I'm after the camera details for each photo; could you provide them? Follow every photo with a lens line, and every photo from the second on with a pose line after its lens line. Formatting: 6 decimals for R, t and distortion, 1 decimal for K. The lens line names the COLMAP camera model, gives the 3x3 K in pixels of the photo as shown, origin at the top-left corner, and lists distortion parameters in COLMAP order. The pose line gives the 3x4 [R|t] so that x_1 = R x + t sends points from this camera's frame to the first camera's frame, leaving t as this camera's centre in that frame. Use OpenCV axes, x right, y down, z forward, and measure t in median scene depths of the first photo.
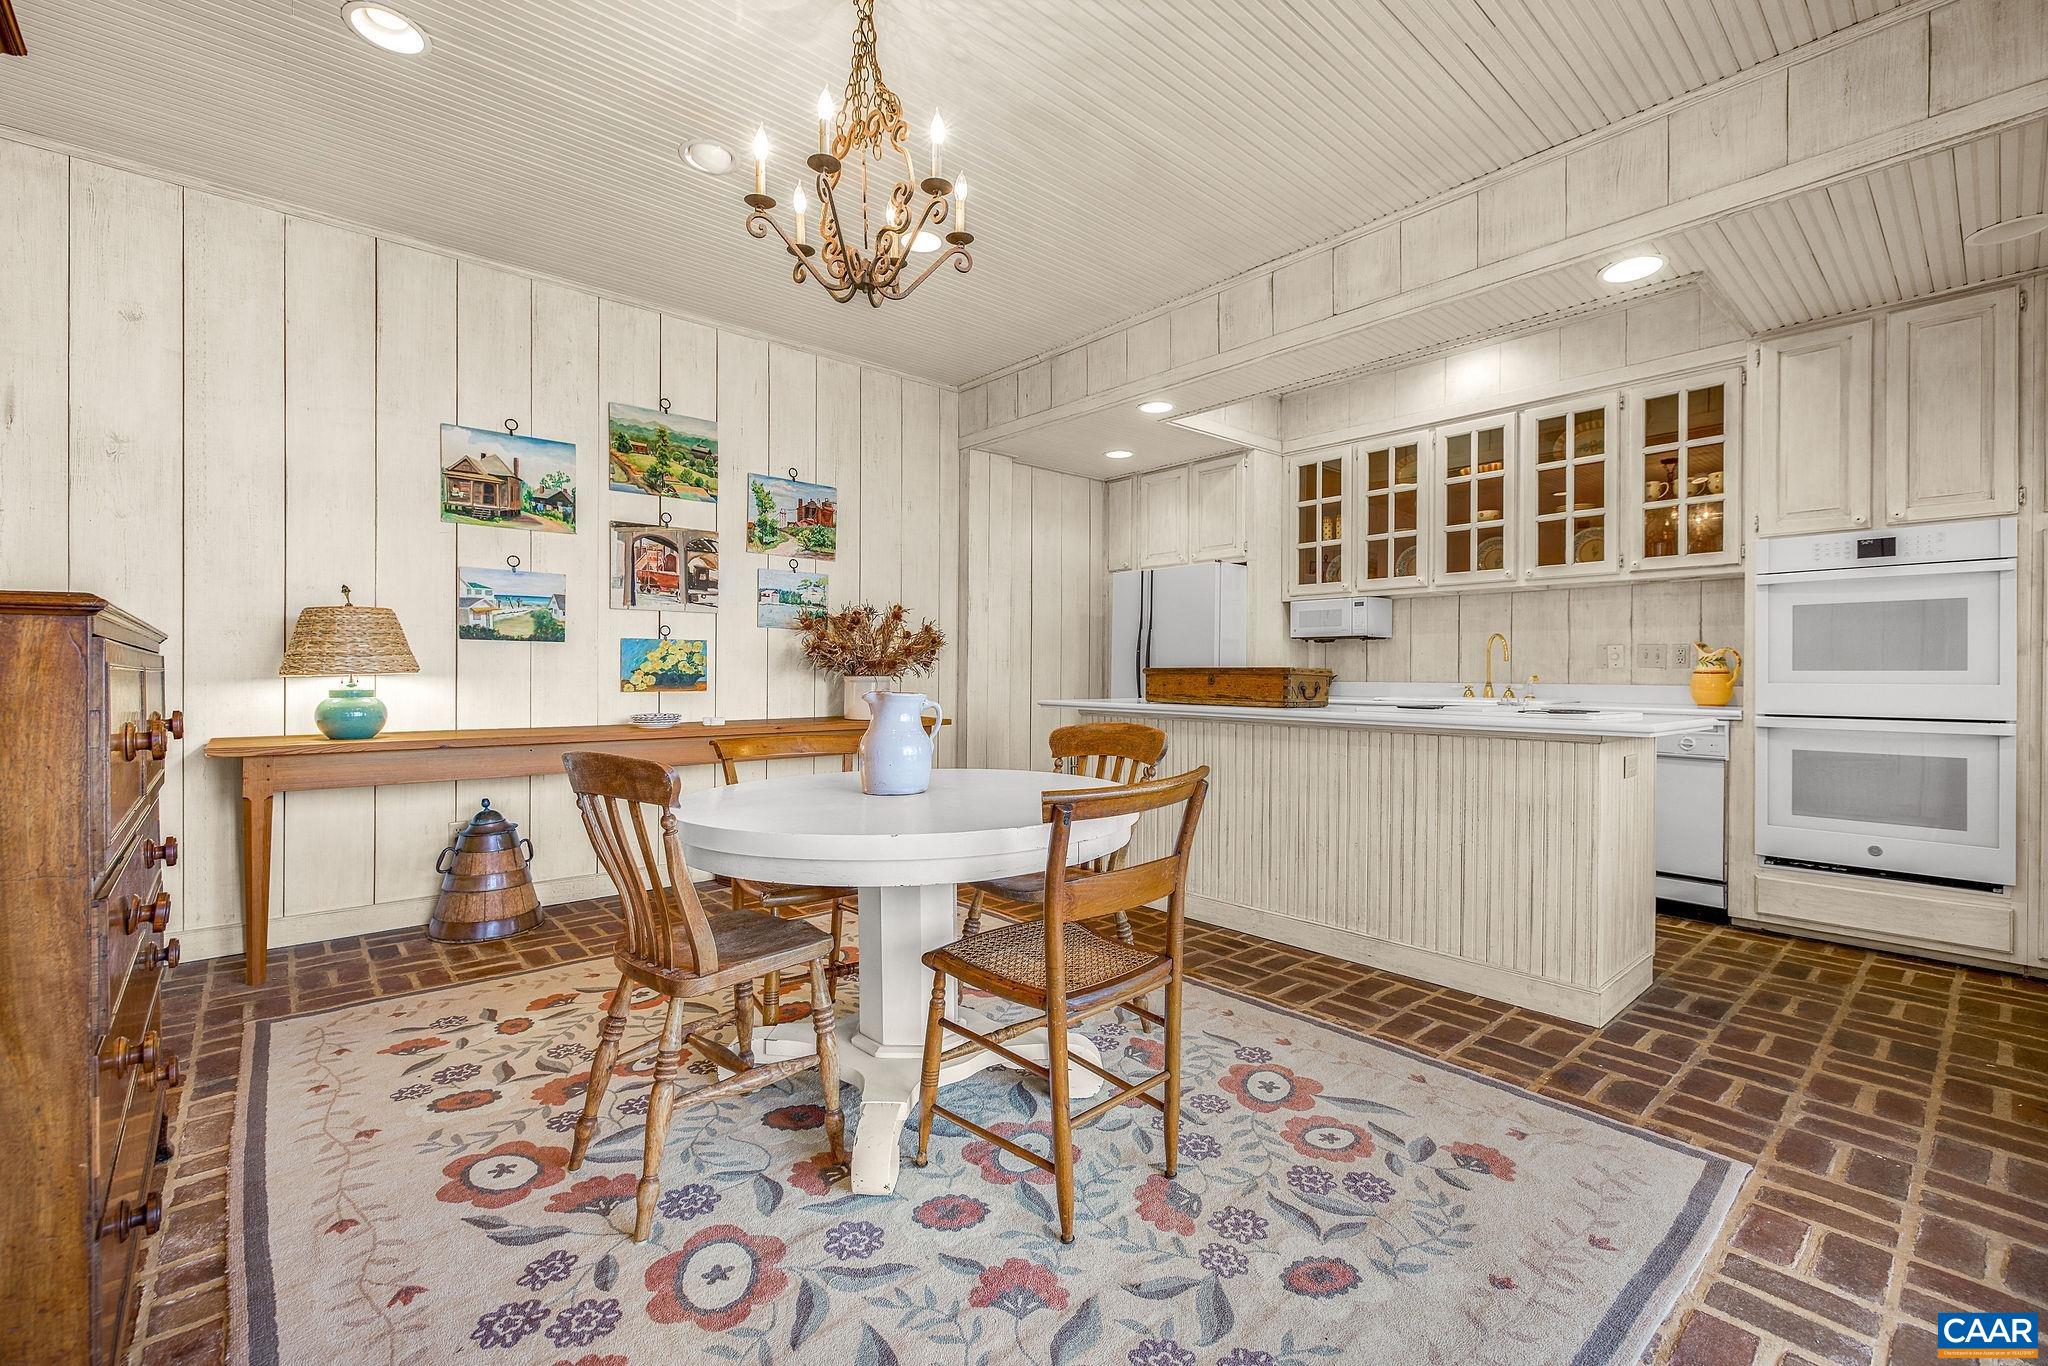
lens RADIAL K [[870.2, 0, 1012.3], [0, 870.2, 675.6], [0, 0, 1]] dist [-0.004429, -0.000056]
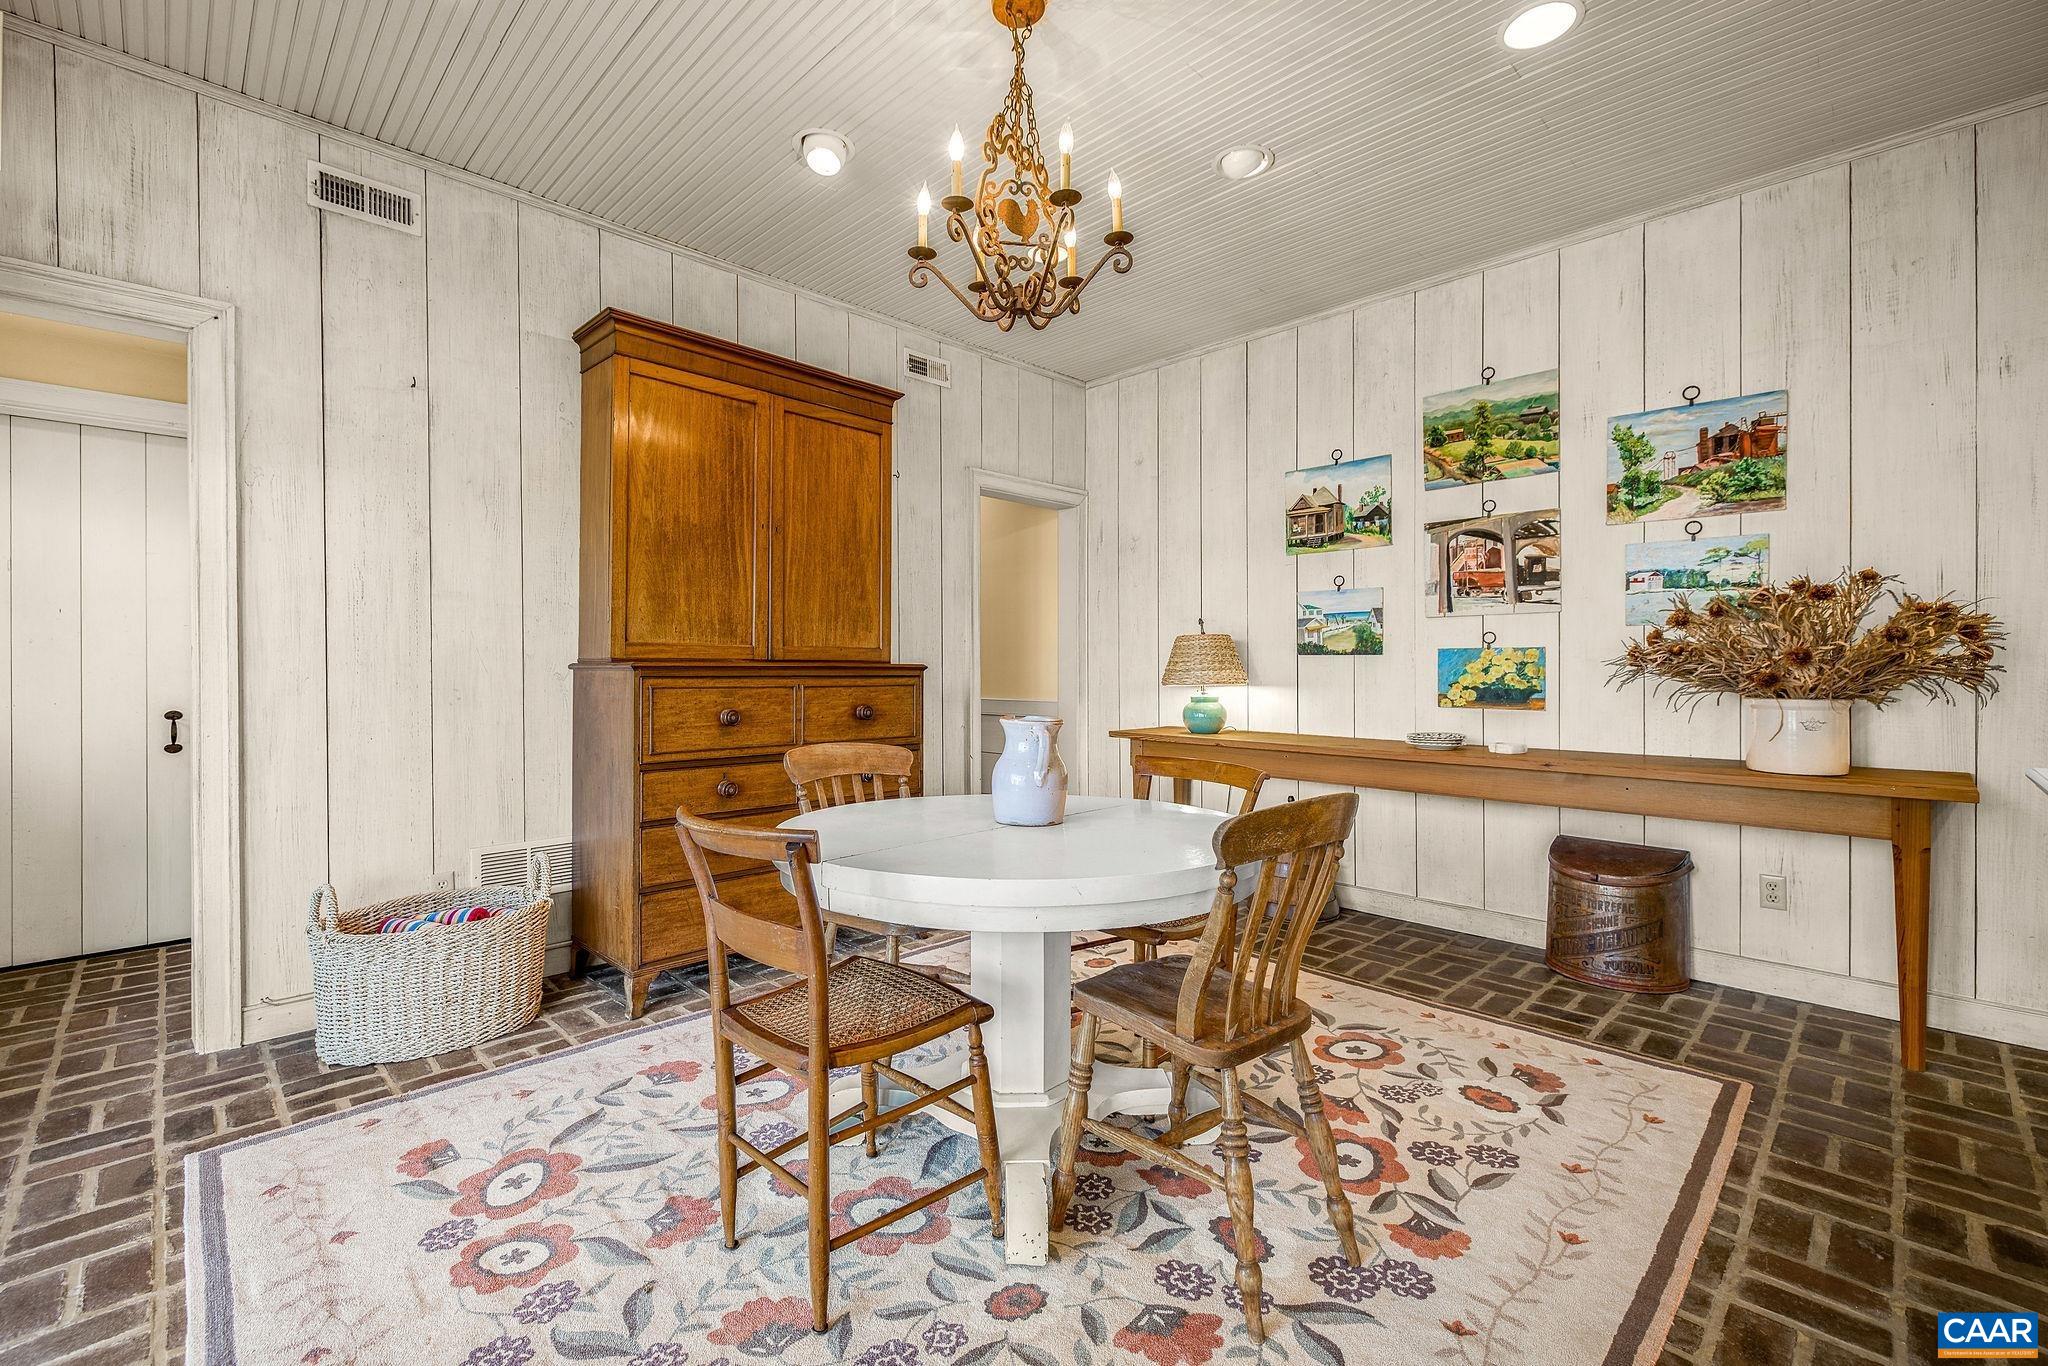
lens RADIAL K [[870.2, 0, 1020.3], [0, 870.2, 675.4], [0, 0, 1]] dist [-0.004429, -0.000056]
pose [[0.063462, 0.005472, -0.997969, 0.434268], [-0.005782, 0.999970, 0.005115, -0.016601], [0.997968, 0.005446, 0.063492, 0.493089]]
